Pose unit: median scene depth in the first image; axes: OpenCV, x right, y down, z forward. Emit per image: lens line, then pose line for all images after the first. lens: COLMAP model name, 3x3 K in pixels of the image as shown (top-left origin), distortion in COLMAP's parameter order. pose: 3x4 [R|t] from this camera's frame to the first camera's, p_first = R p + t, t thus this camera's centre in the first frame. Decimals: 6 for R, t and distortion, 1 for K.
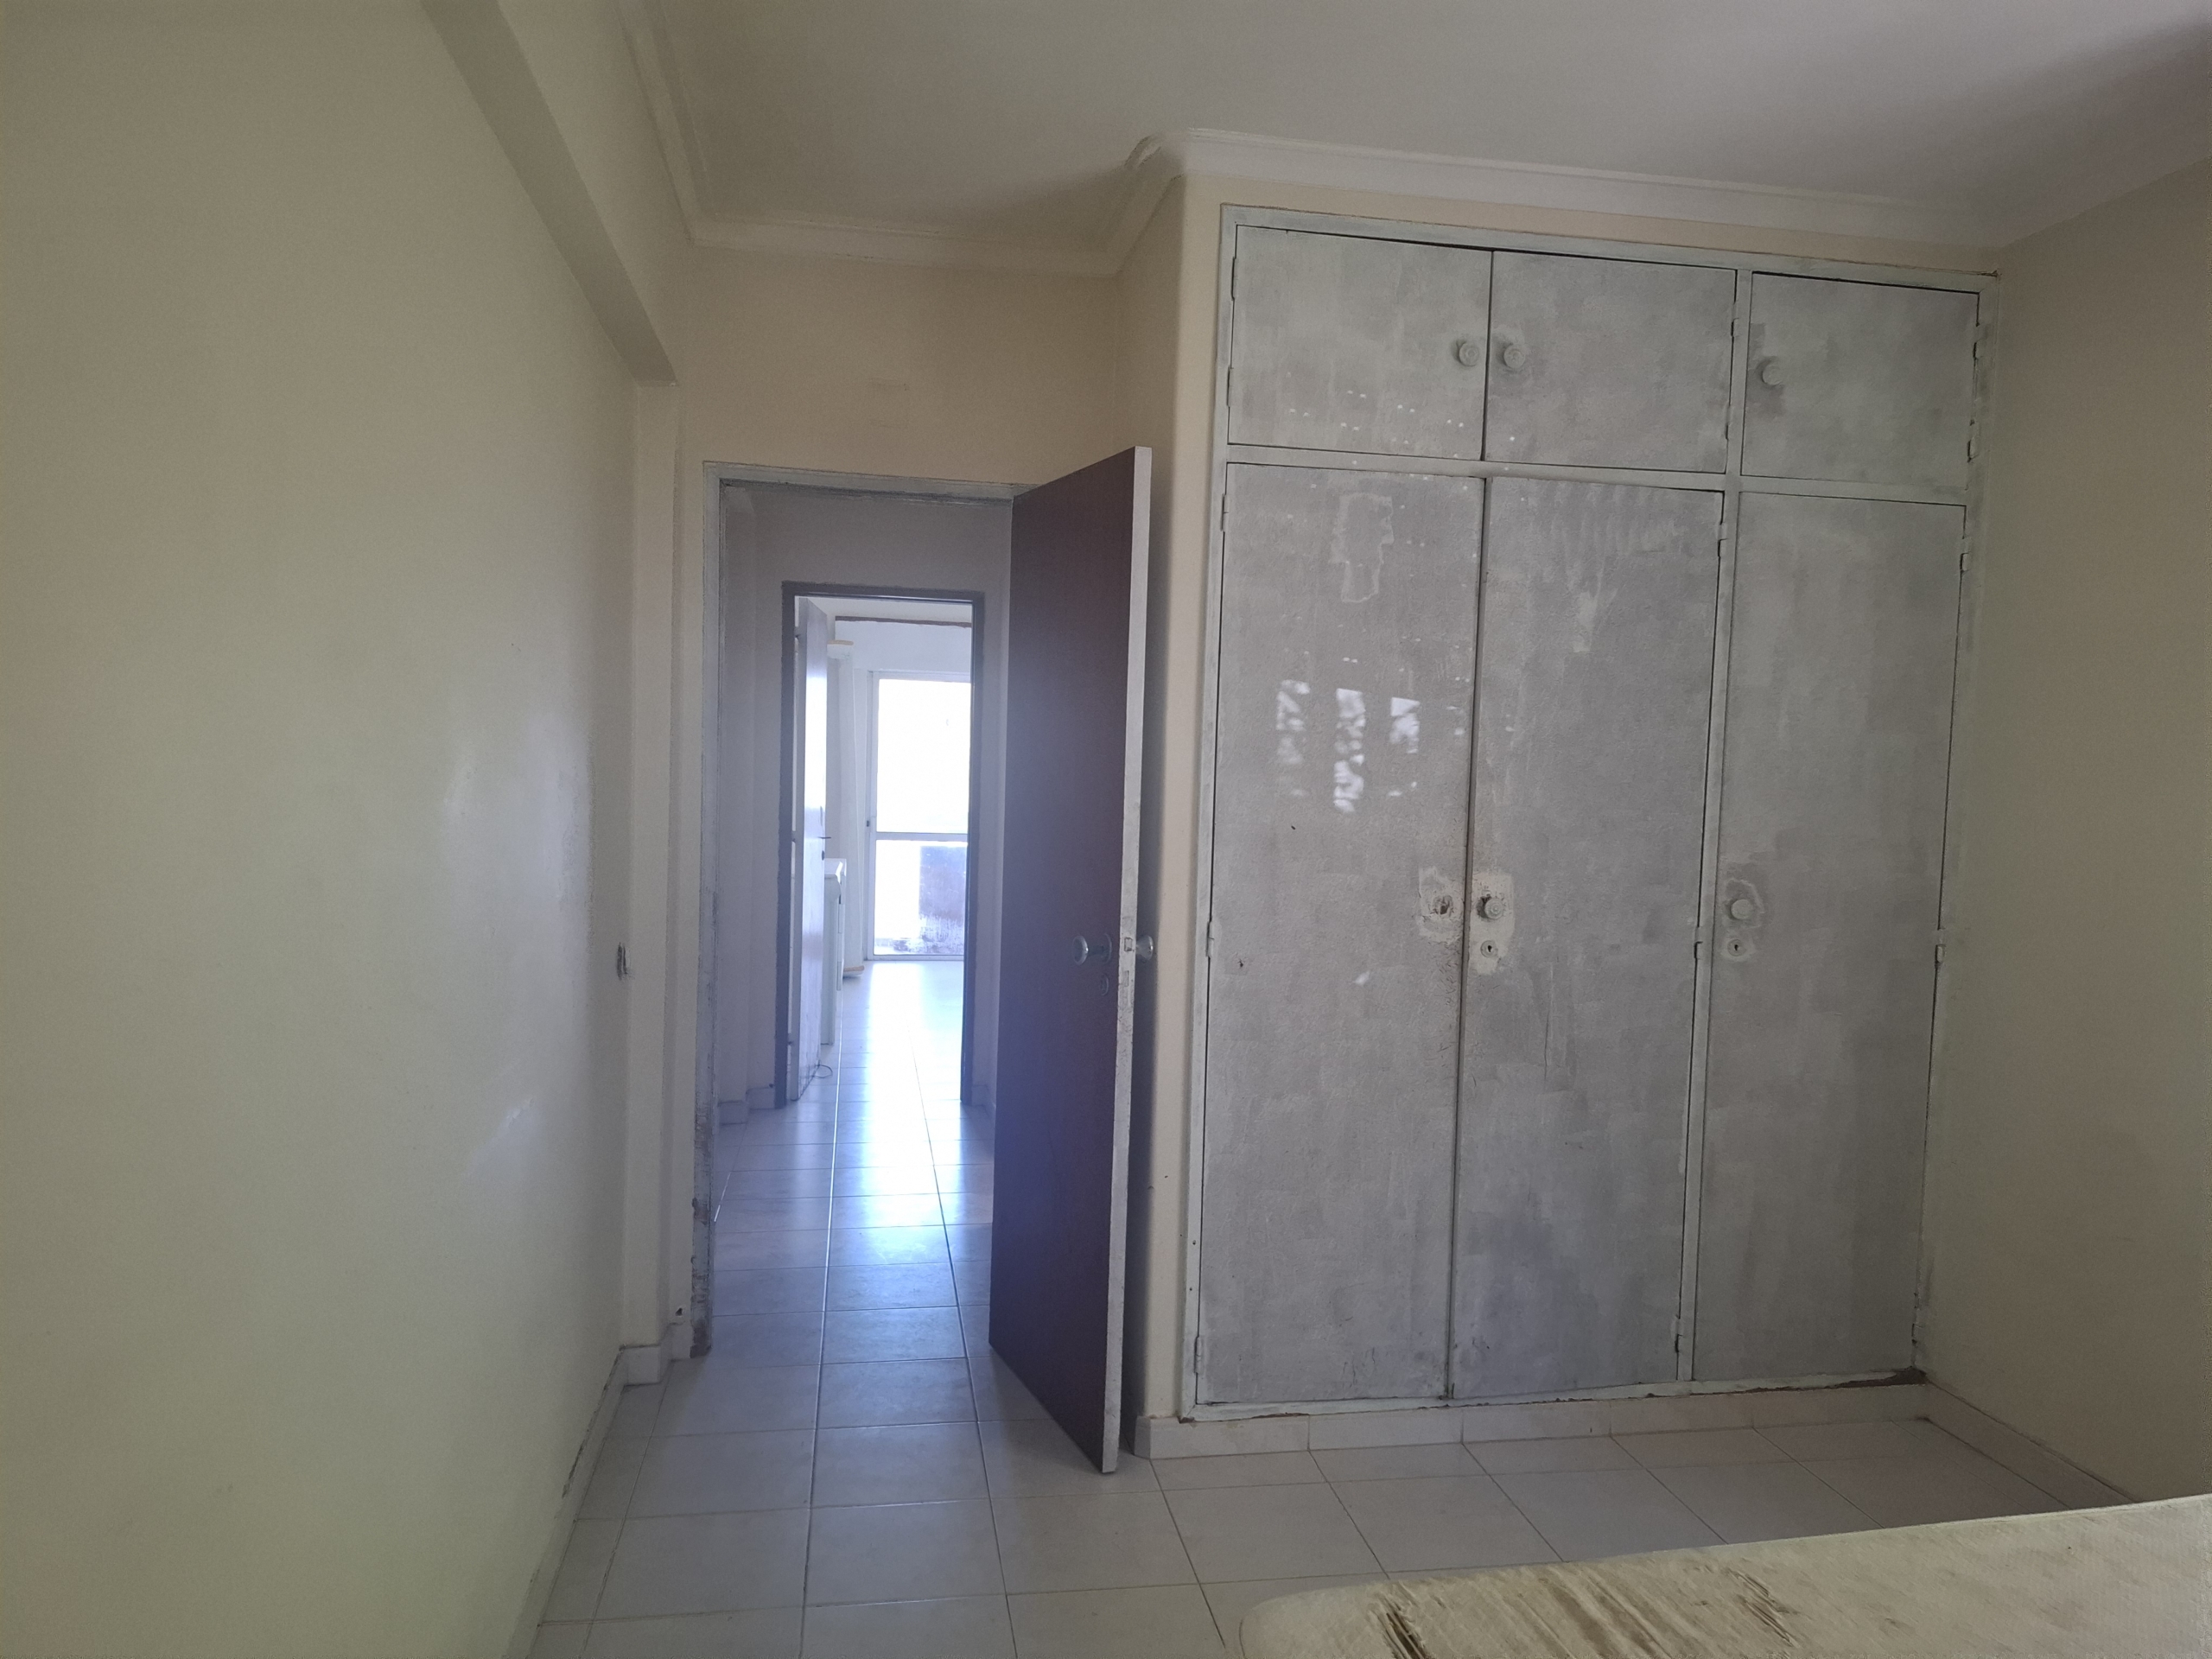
lens RADIAL K [[1494.0, 0, 1079.5], [0, 1494.0, 832.4], [0, 0, 1]] dist [0.122560, -0.153874]
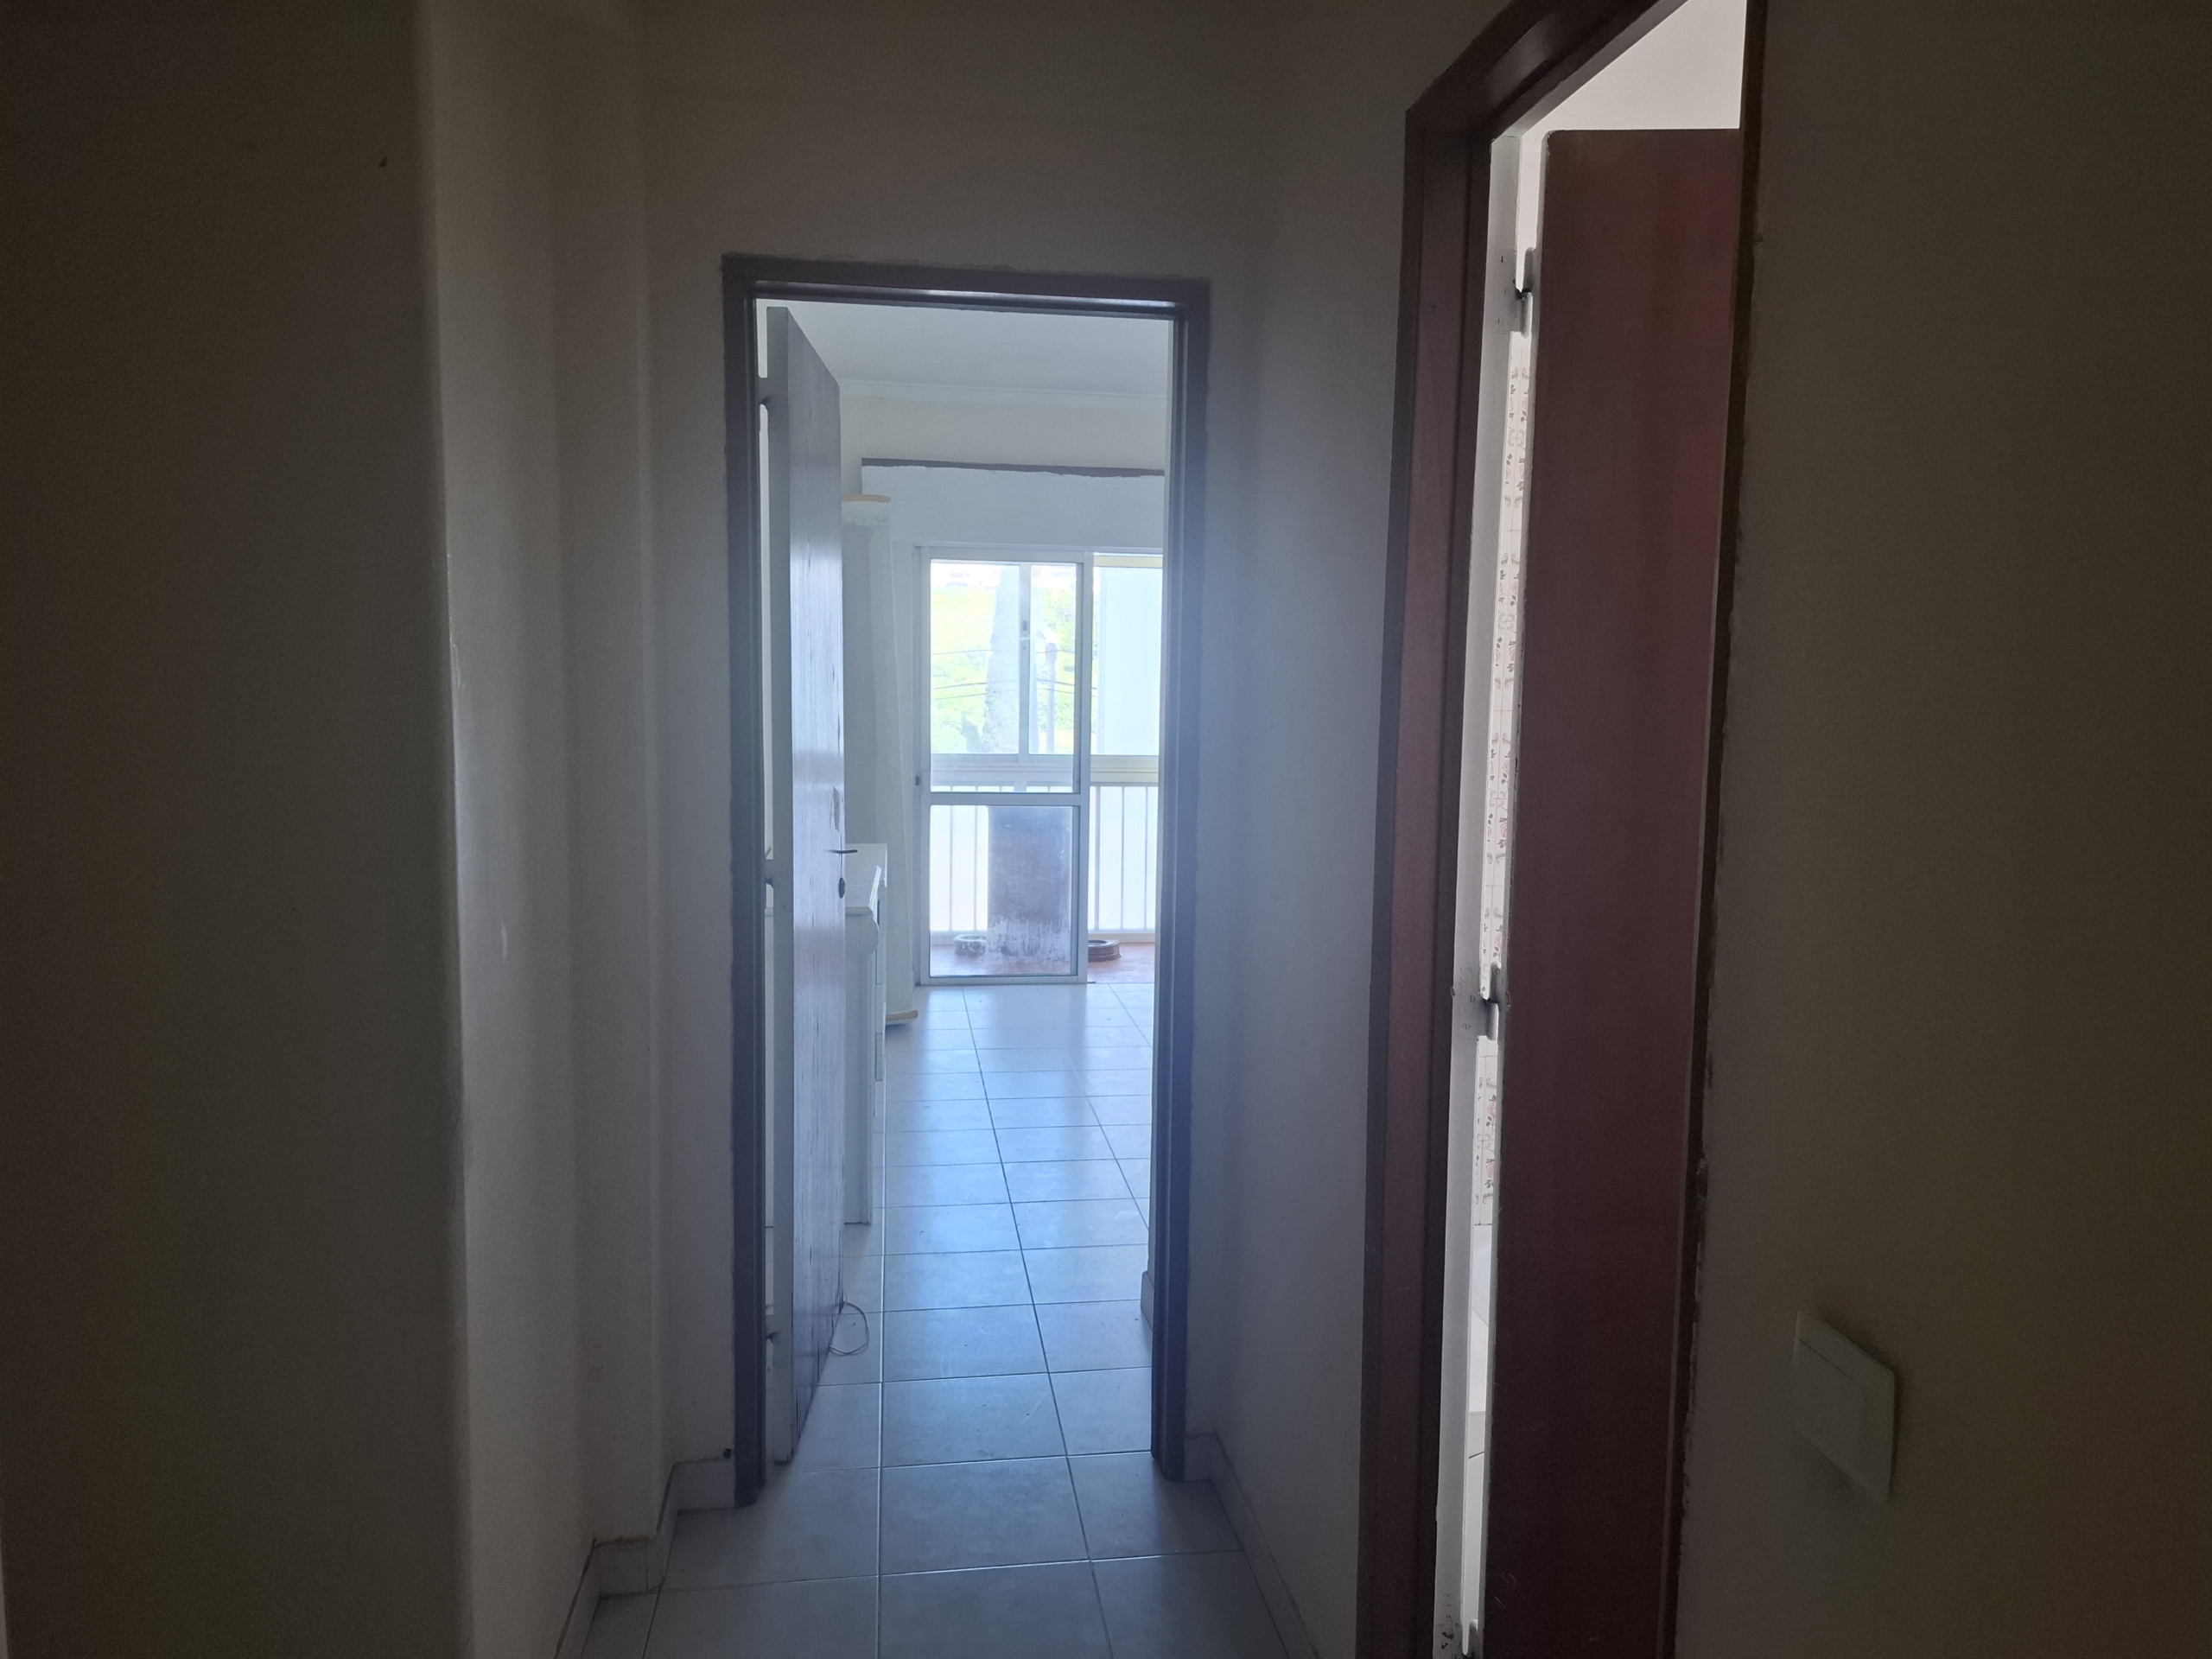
lens RADIAL K [[1494.0, 0, 1079.5], [0, 1494.0, 832.4], [0, 0, 1]] dist [0.122560, -0.153874]
pose [[0.999656, -0.009898, -0.024301, -0.056083], [0.011254, 0.998351, 0.056294, -0.020260], [0.023703, -0.056548, 0.998118, 0.354596]]
